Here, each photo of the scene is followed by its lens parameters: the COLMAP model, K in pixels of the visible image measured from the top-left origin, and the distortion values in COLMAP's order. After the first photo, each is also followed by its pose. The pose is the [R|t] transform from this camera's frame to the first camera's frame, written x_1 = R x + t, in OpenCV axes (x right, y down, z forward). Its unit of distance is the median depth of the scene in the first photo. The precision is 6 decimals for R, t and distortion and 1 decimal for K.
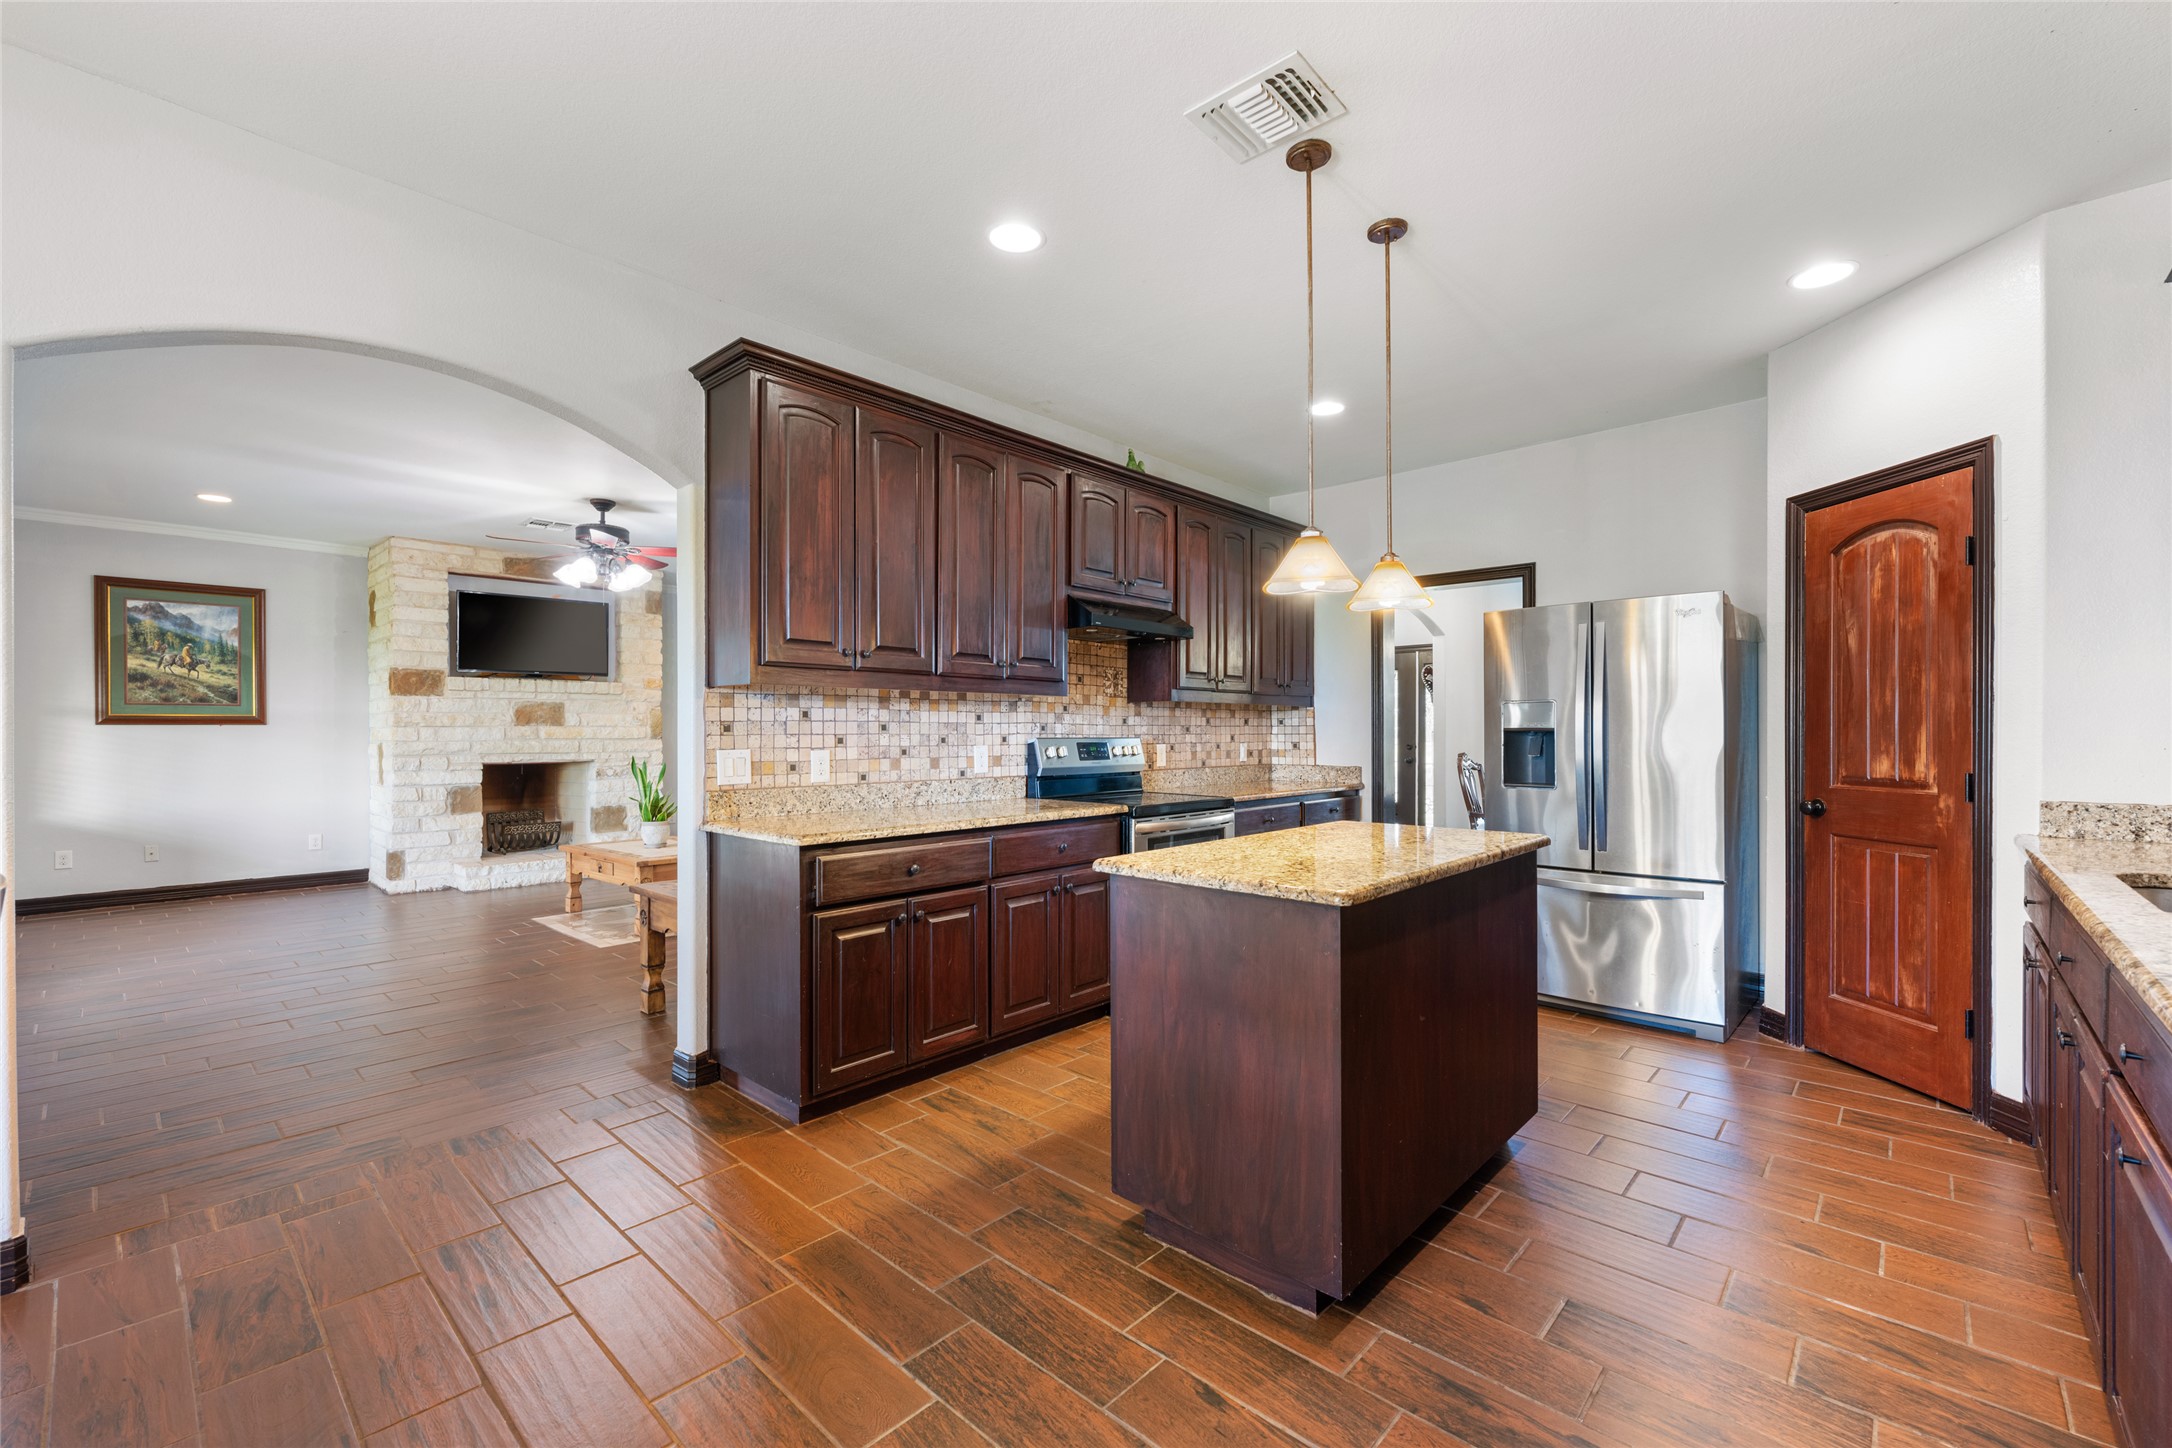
lens RADIAL K [[904.0, 0, 1083.0], [0, 904.0, 734.5], [0, 0, 1]] dist [0.000512, 0.000313]
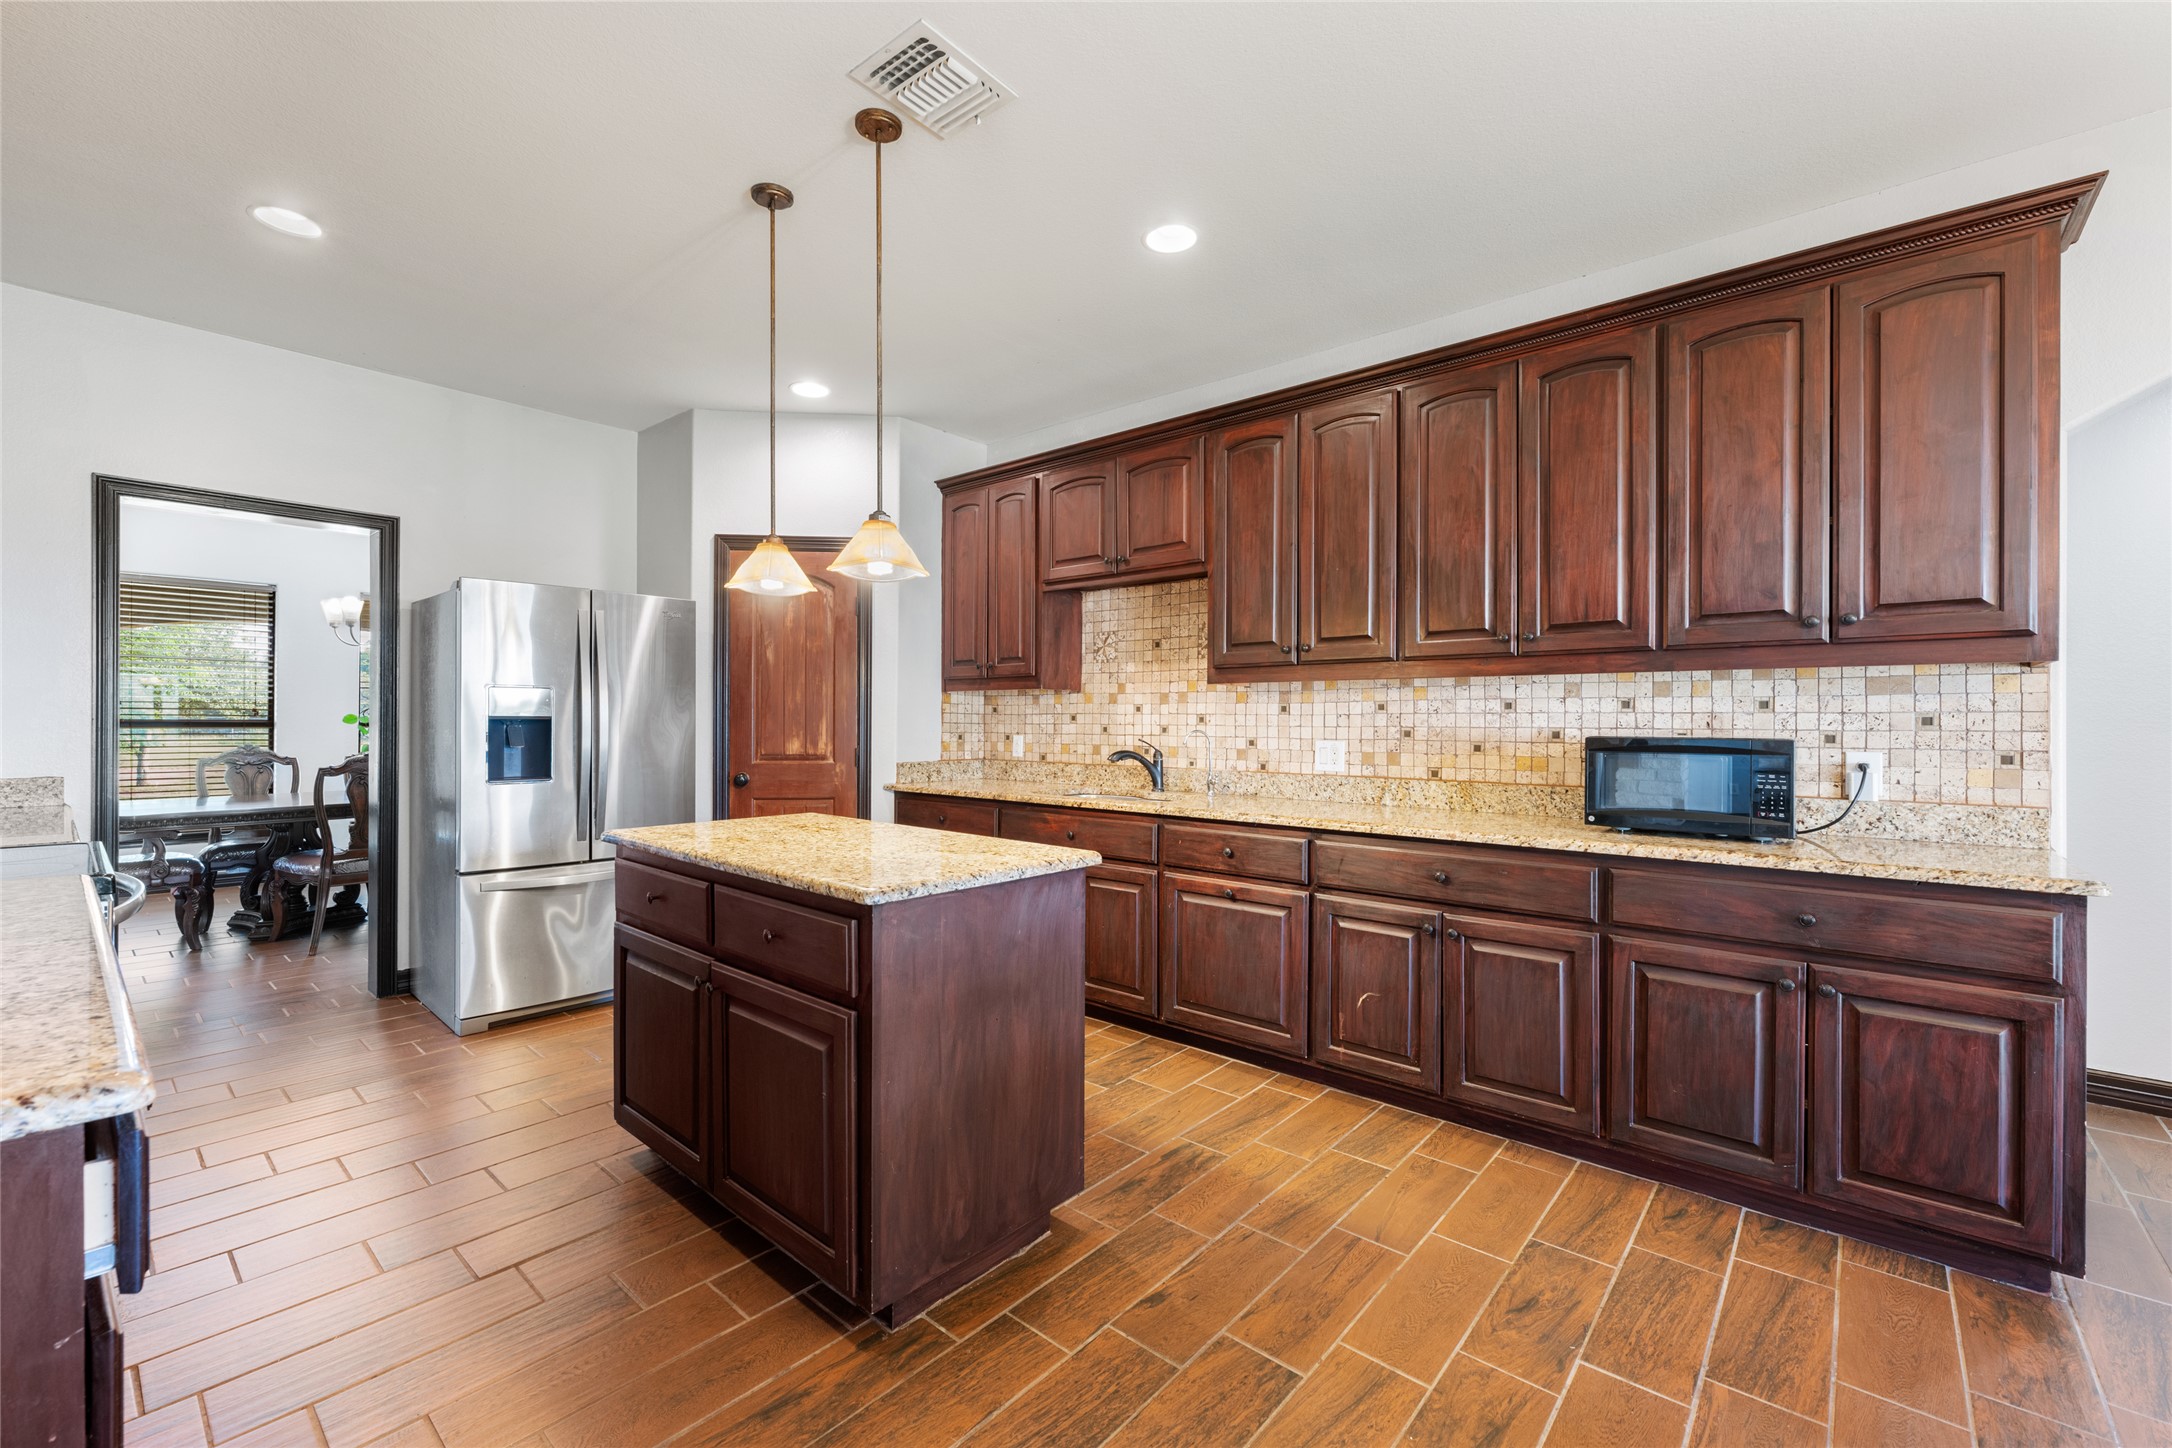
lens RADIAL K [[886.3, 0, 1086.0], [0, 886.3, 724.0], [0, 0, 1]] dist [0.000867, 0.000118]
pose [[-0.037237, -0.002006, 0.999304, -0.359567], [-0.002131, 0.999996, 0.001928, -0.001769], [-0.999304, -0.002057, -0.037241, 0.412800]]
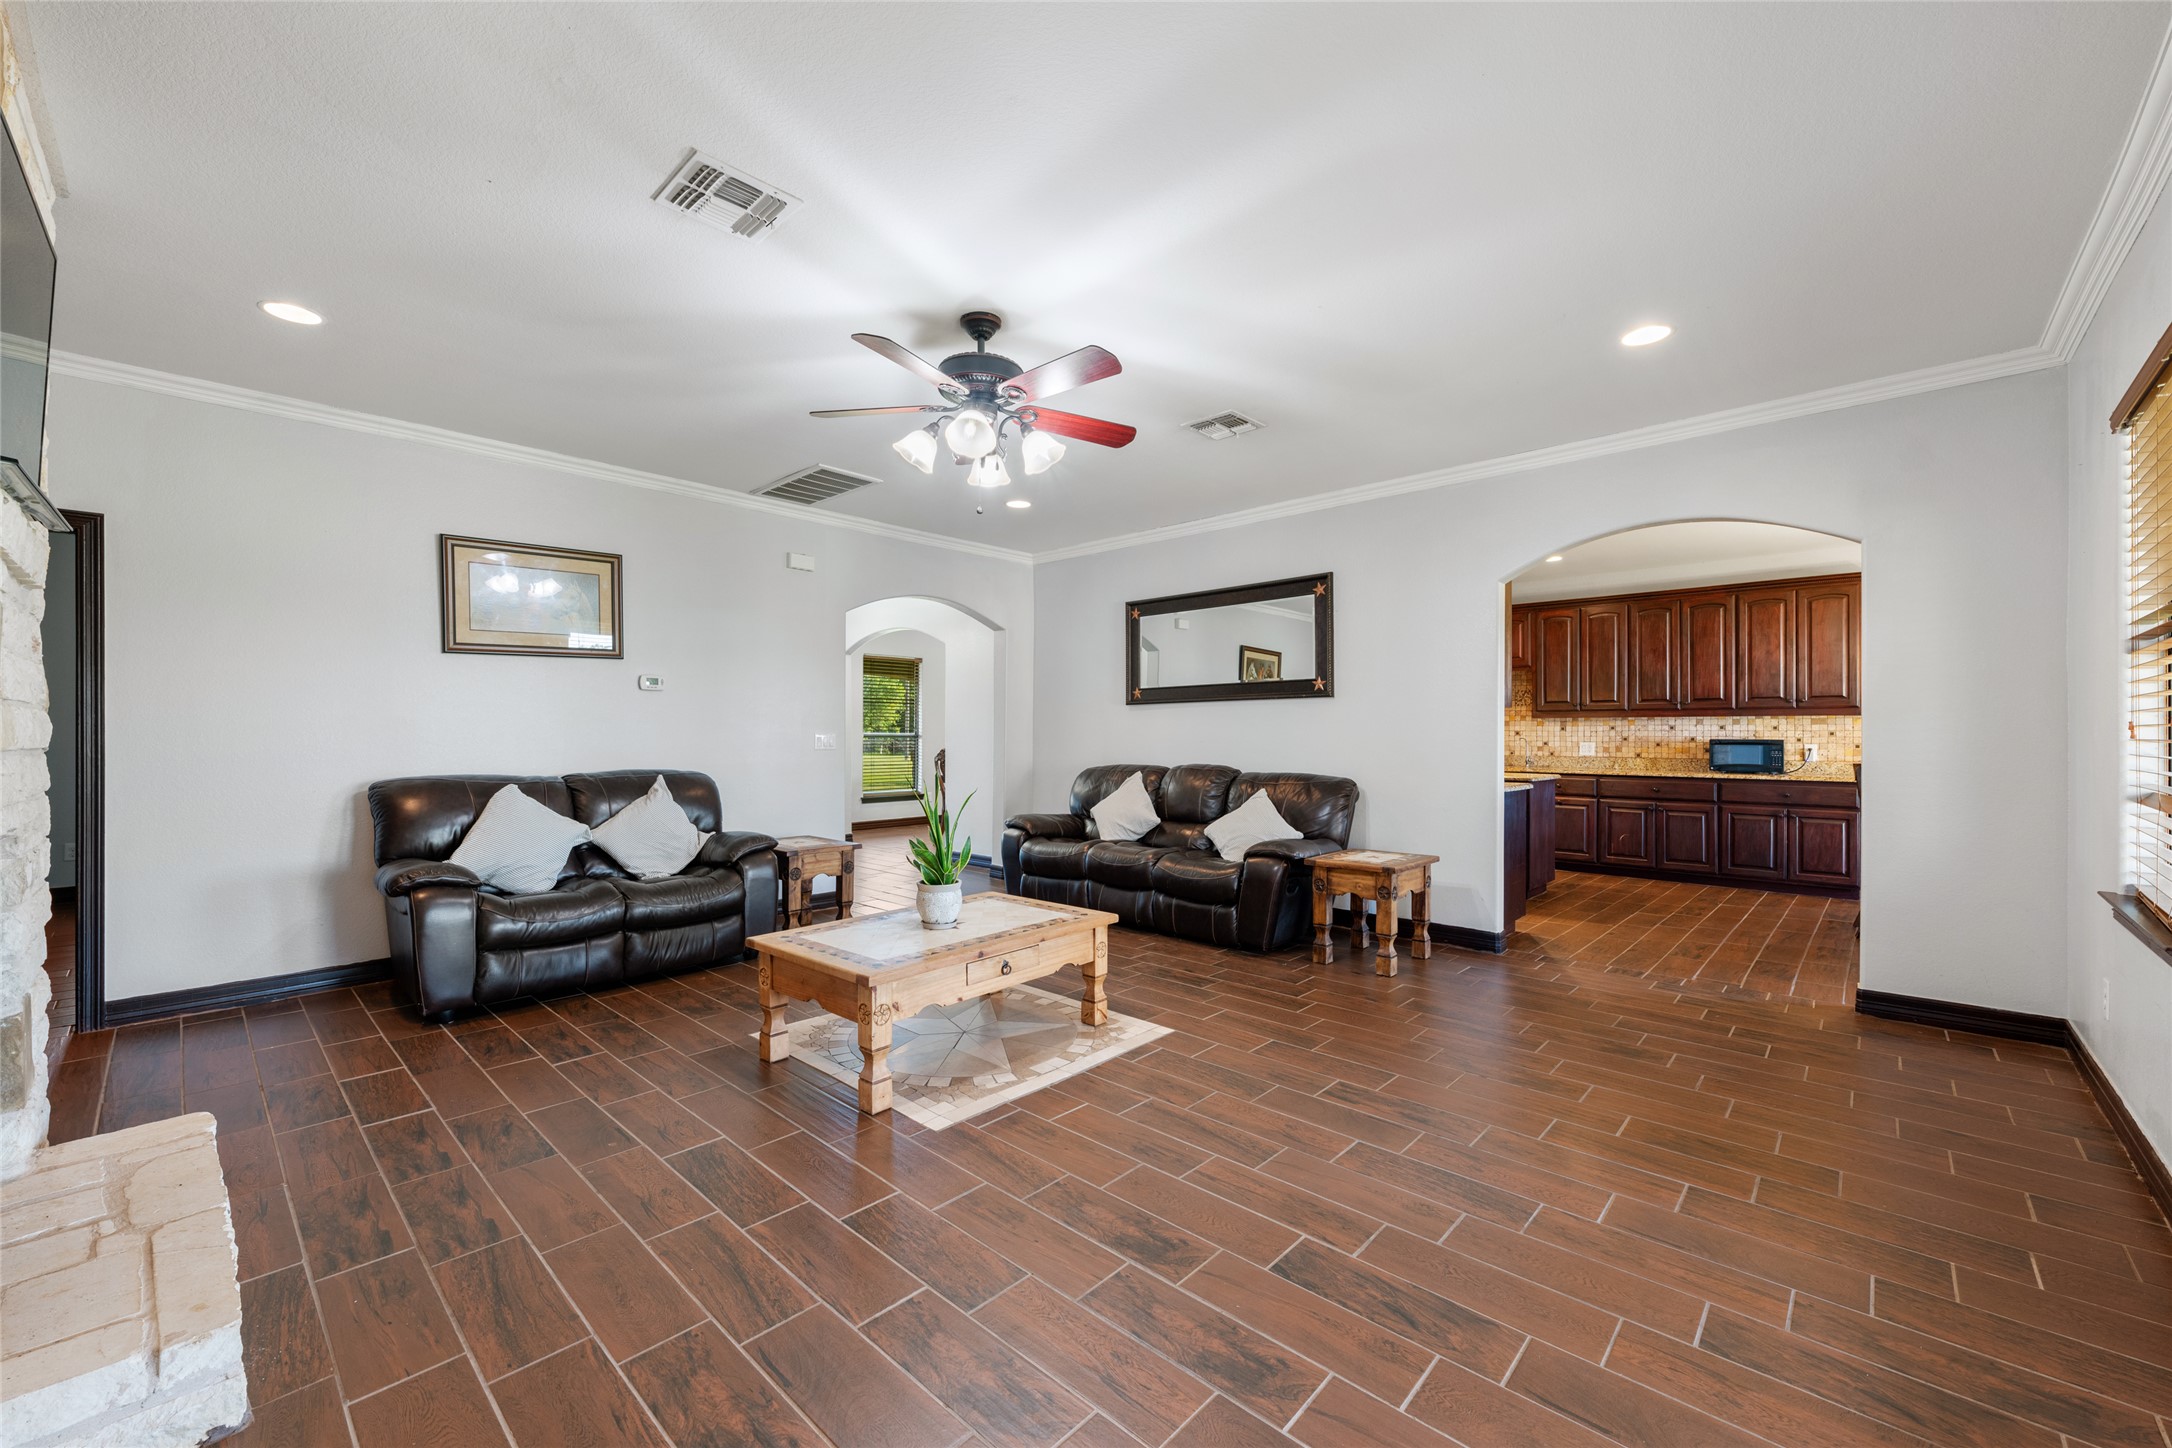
lens RADIAL K [[853.5, 0, 1087.0], [0, 853.5, 731.5], [0, 0, 1]] dist [0.002067, 0.000178]
pose [[0.006102, 0.004326, 0.999972, -1.354926], [-0.001047, 0.999990, -0.004320, 0.000218], [-0.999981, -0.001020, 0.006107, 1.187107]]
